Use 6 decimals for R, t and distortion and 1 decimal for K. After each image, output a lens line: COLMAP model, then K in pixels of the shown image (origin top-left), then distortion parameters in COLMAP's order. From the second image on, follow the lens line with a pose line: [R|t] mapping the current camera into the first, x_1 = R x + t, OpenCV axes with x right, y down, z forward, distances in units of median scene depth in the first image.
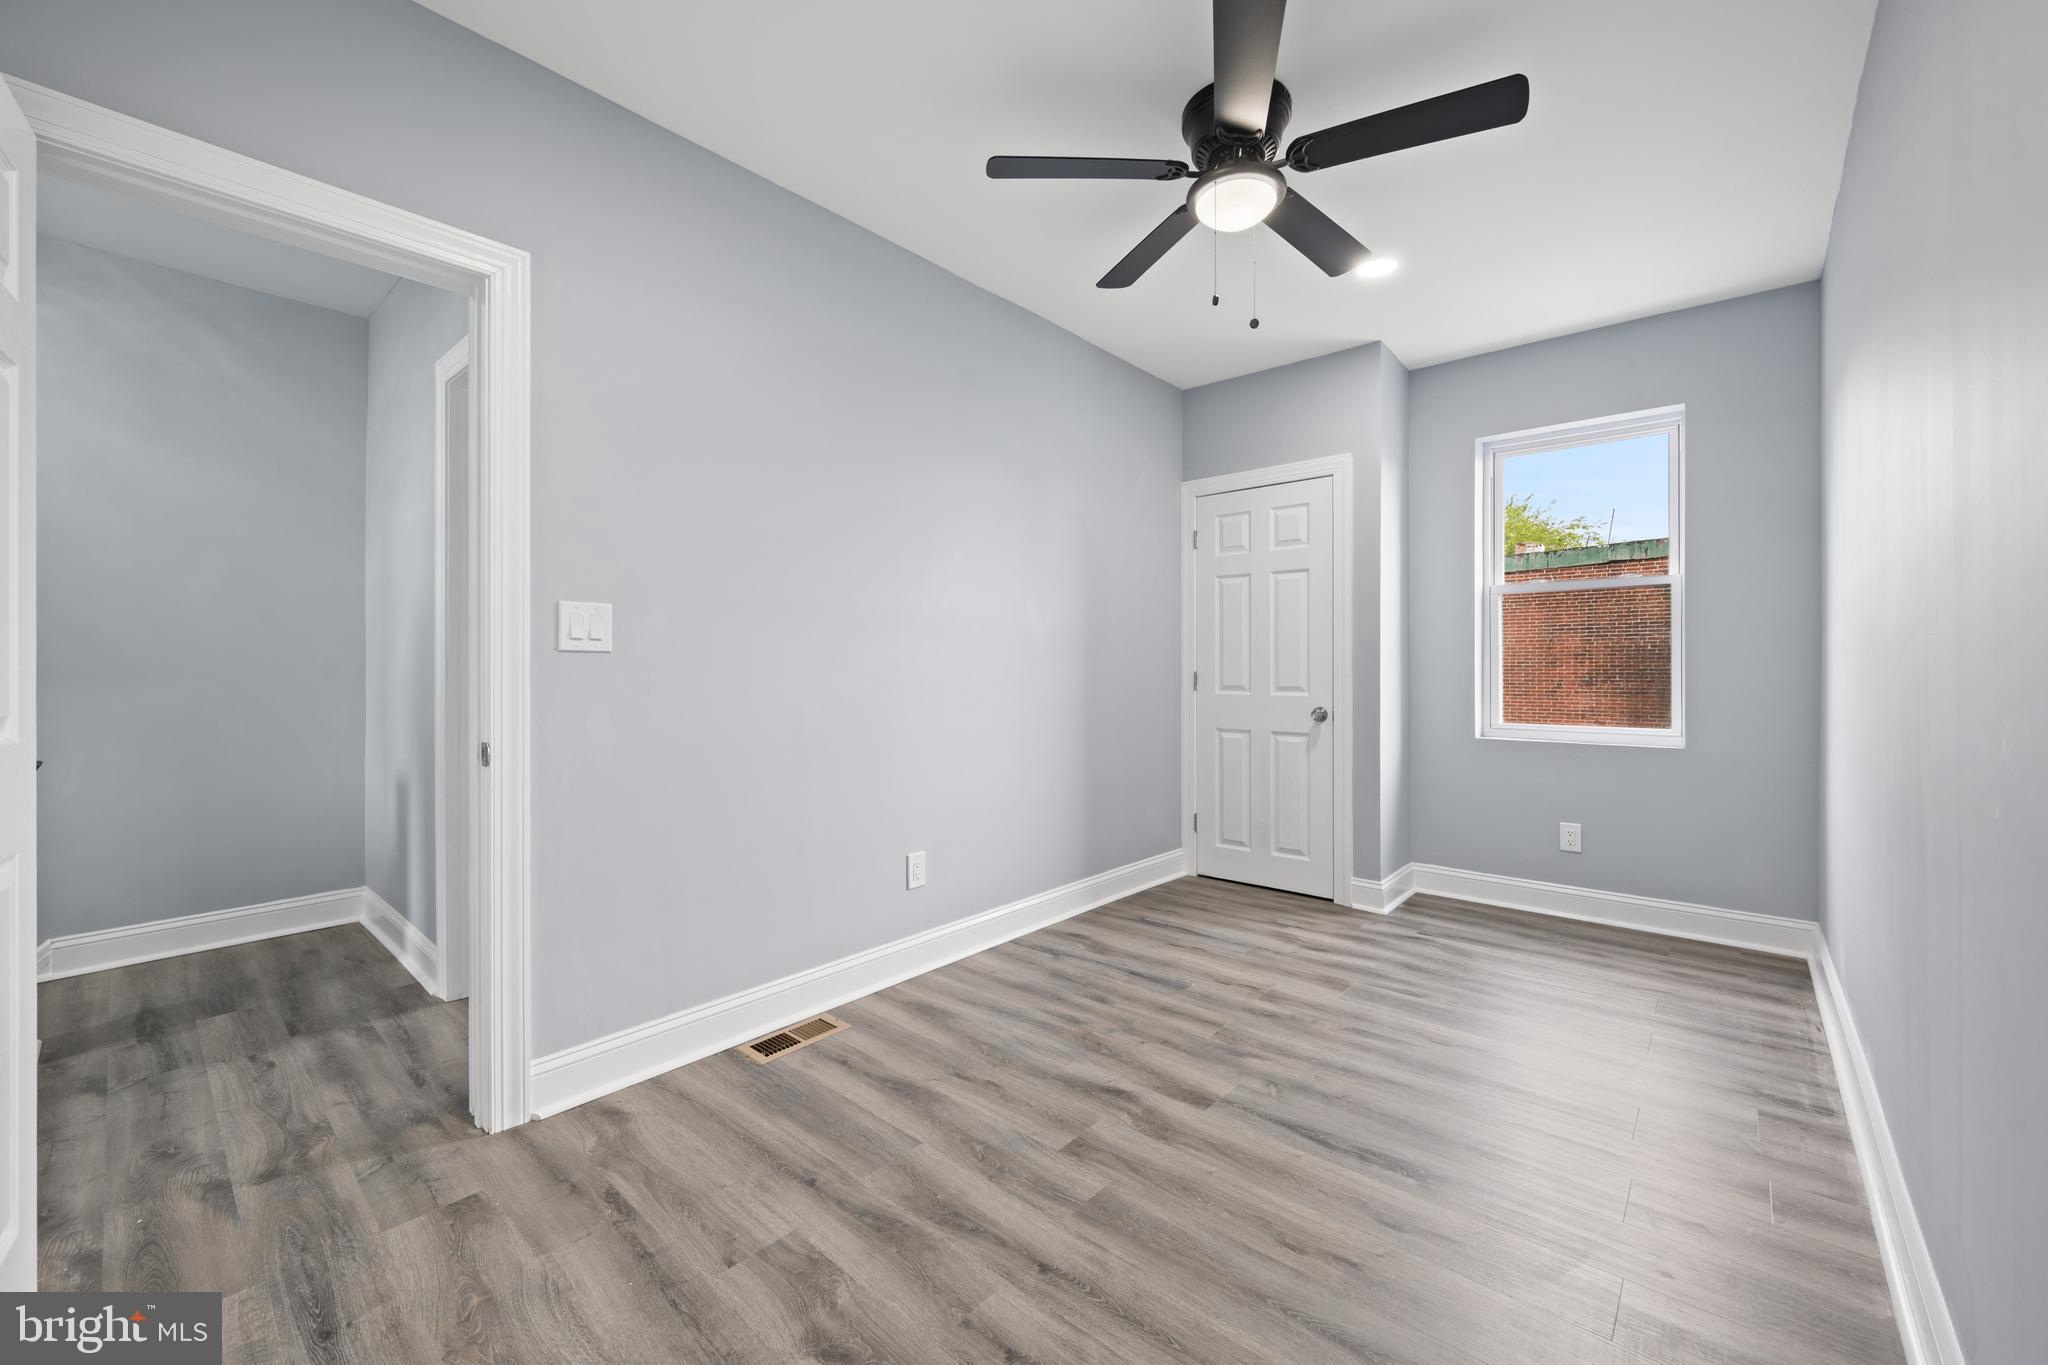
lens RADIAL K [[805.2, 0, 1018.3], [0, 805.2, 664.2], [0, 0, 1]] dist [0.002938, -0.001267]
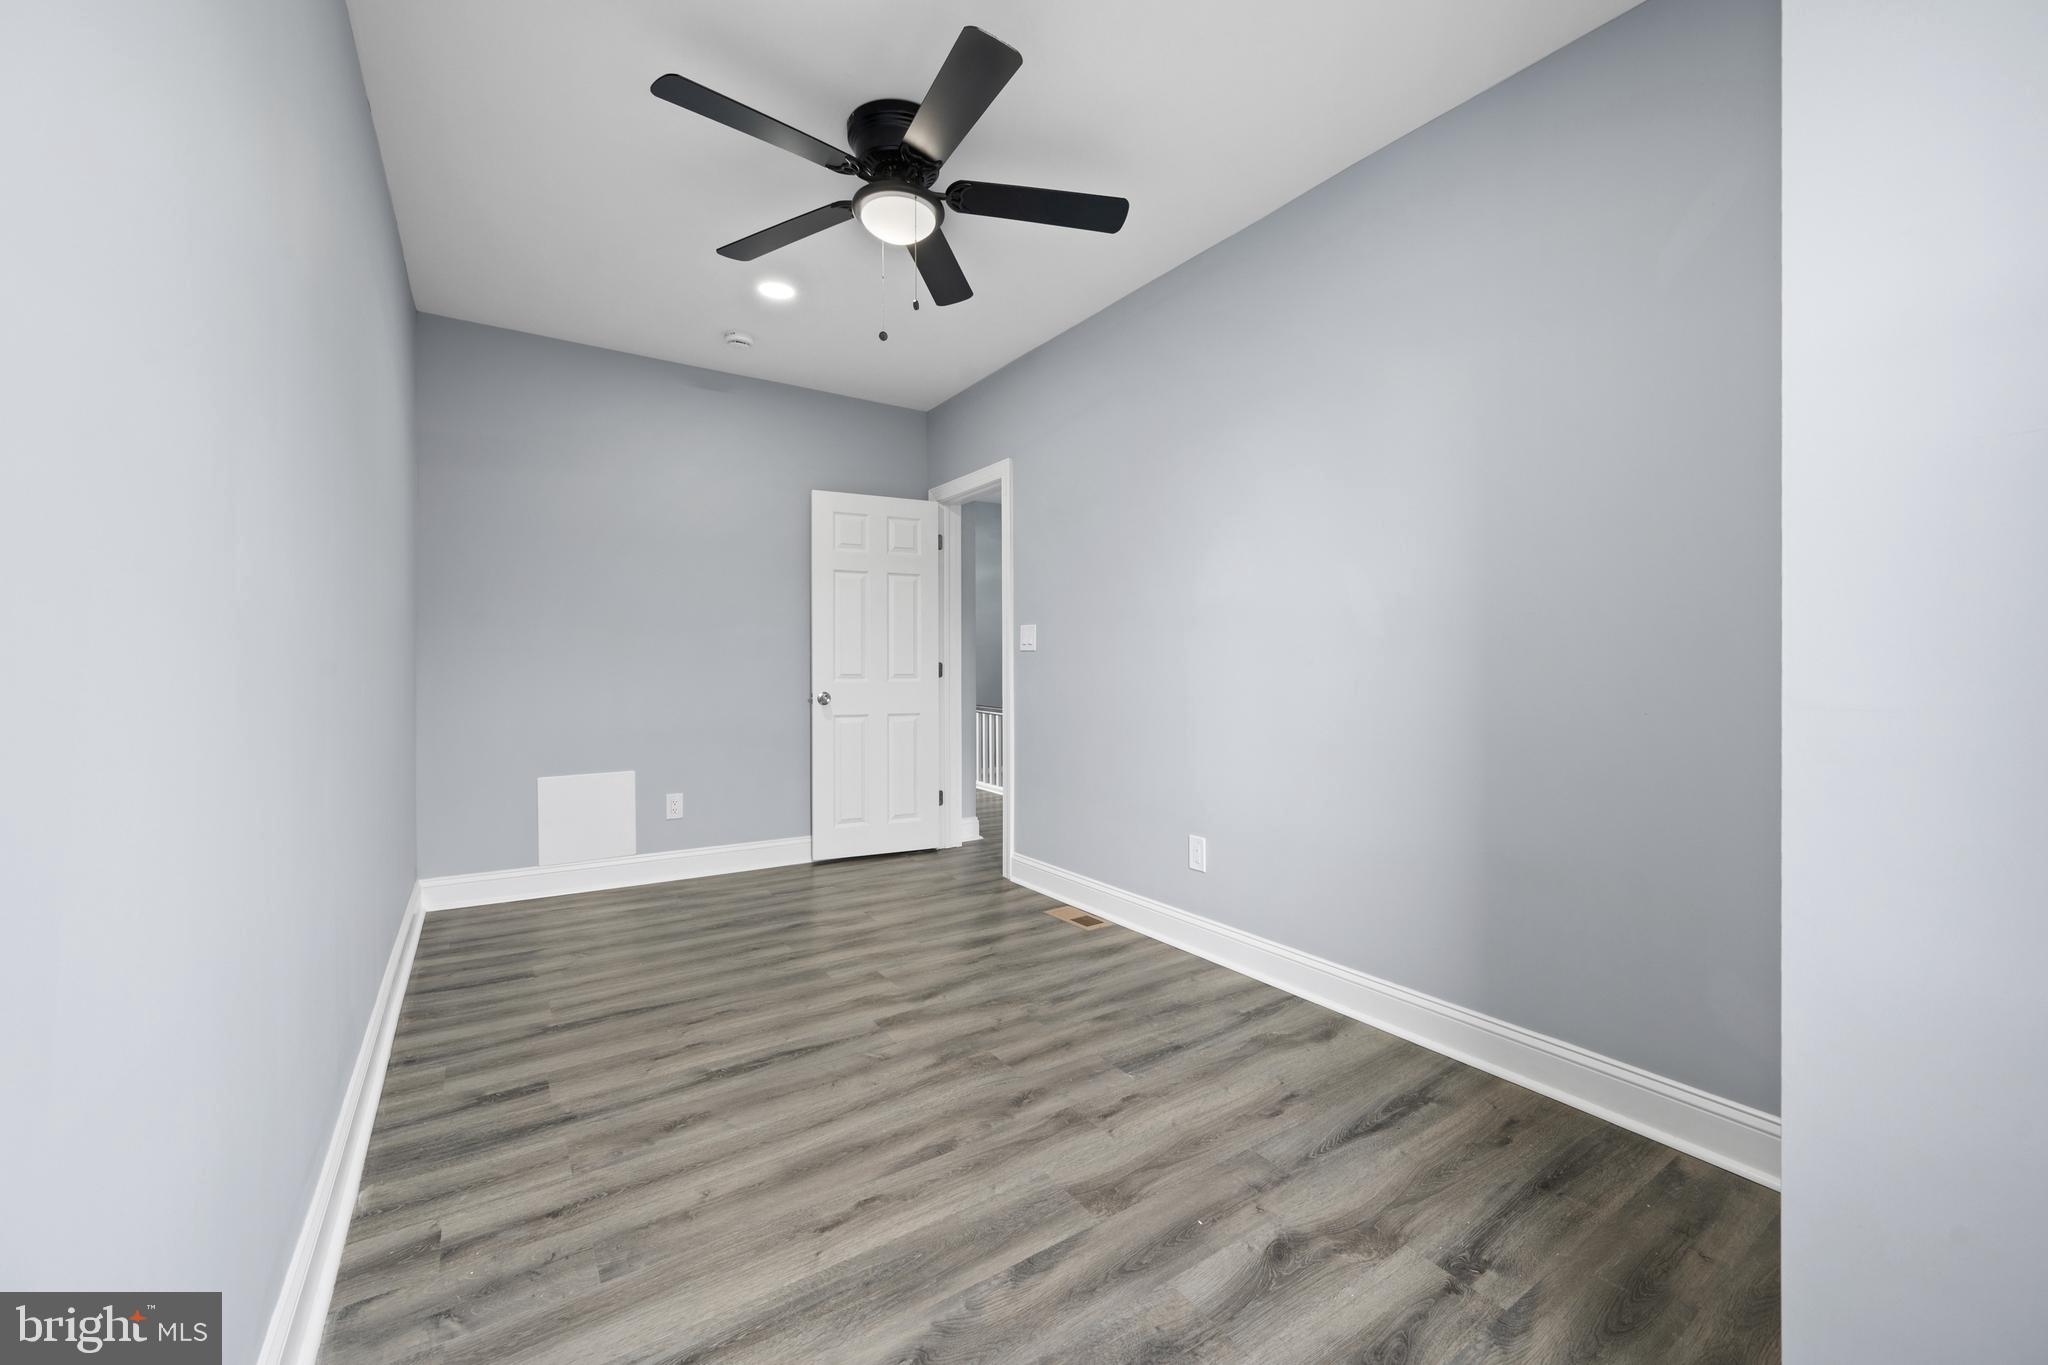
lens RADIAL K [[805.2, 0, 1035.3], [0, 805.2, 676.0], [0, 0, 1]] dist [0.002938, -0.001267]
pose [[-0.241429, 0.014259, -0.970314, 1.020126], [0.008166, 0.999886, 0.012661, 0.014476], [0.970384, -0.004867, -0.241518, 1.161554]]
